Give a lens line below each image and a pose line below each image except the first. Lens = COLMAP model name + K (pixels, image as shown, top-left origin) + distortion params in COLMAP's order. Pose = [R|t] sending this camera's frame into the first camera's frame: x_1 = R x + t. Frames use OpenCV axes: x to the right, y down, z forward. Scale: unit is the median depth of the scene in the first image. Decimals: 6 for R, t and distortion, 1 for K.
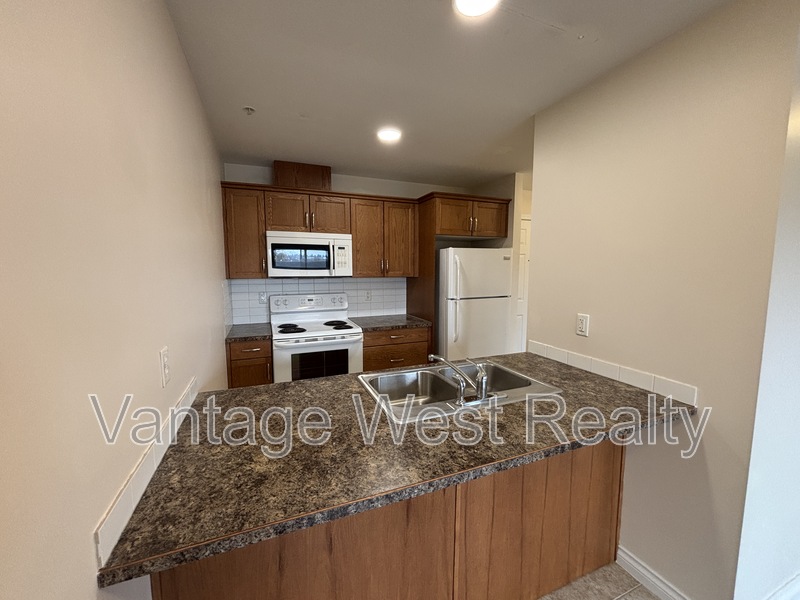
lens RADIAL K [[321.2, 0, 400.2], [0, 321.2, 299.7], [0, 0, 1]] dist [-0.000237, -0.000012]
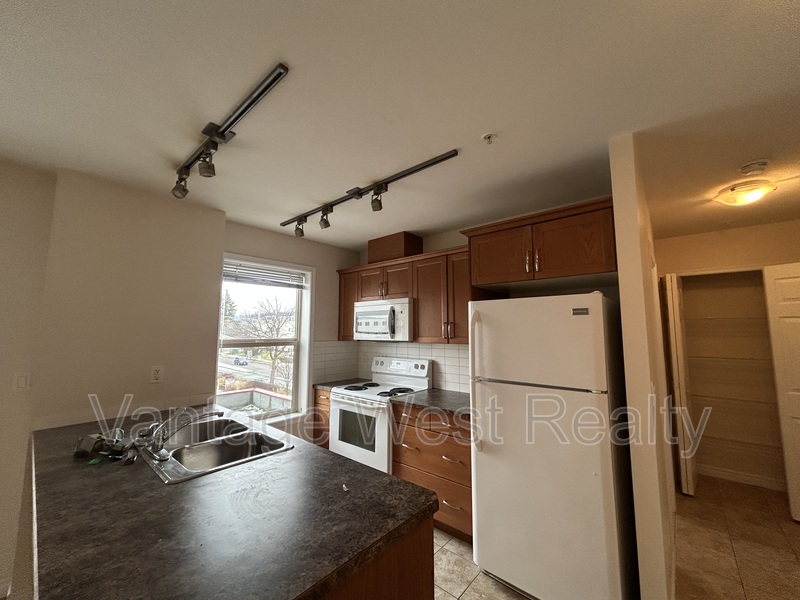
lens RADIAL K [[316.8, 0, 399.9], [0, 316.8, 301.6], [0, 0, 1]] dist [-0.000450, -0.000009]
pose [[0.444194, -0.092985, -0.891092, 0.687806], [-0.081526, 0.986278, -0.143557, -0.052720], [0.892214, 0.136414, 0.430519, 0.569444]]
